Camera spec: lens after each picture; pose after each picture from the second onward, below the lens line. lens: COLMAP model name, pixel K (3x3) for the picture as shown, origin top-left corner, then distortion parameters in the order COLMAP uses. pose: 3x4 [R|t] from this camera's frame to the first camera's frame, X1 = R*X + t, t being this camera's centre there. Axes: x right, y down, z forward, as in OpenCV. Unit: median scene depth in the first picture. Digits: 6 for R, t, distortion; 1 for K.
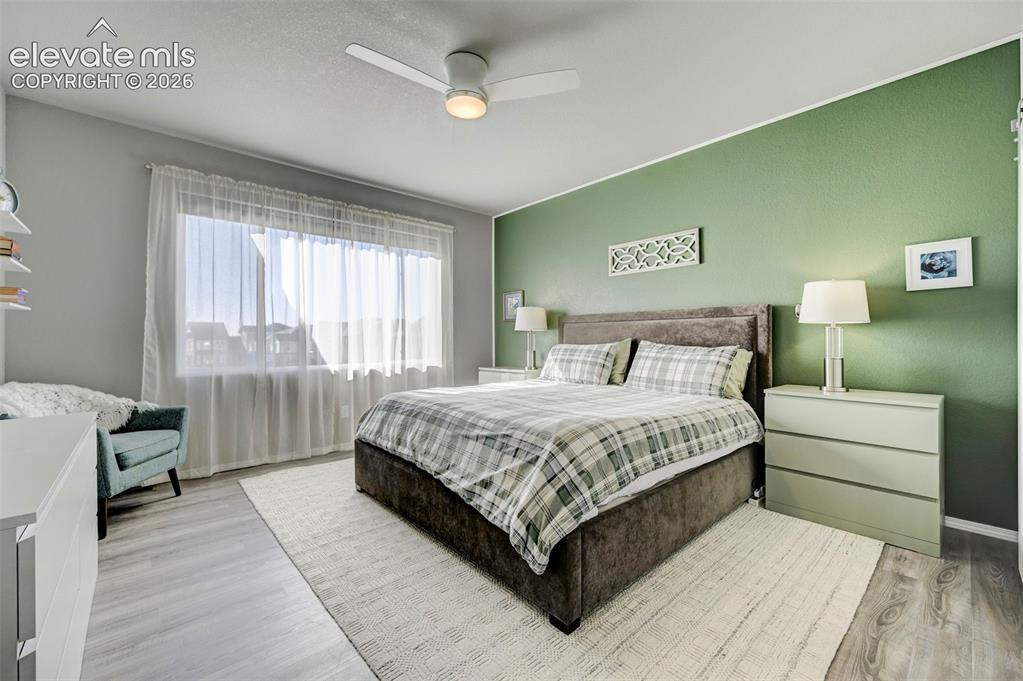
lens RADIAL K [[416.1, 0, 511.9], [0, 416.1, 337.7], [0, 0, 1]] dist [0.001082, 0.000183]
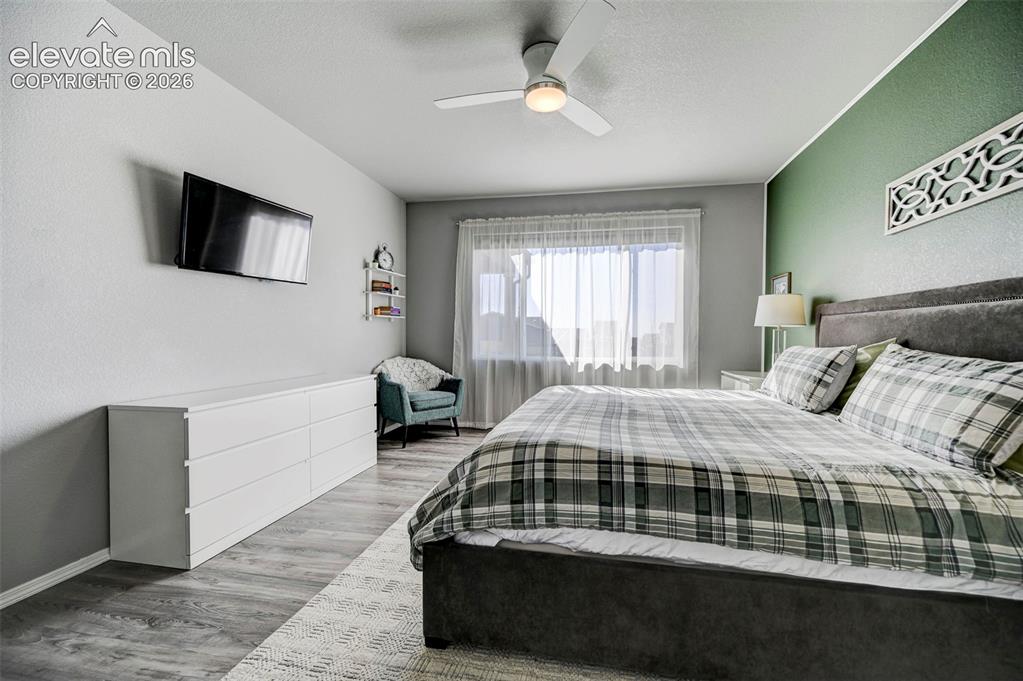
lens RADIAL K [[386.5, 0, 511.7], [0, 386.5, 340.8], [0, 0, 1]] dist [0.001210, 0.000351]
pose [[0.609724, 0.021357, -0.792326, 0.368510], [-0.005161, 0.999723, 0.022975, -0.005145], [0.792597, -0.009919, 0.609665, 0.241272]]
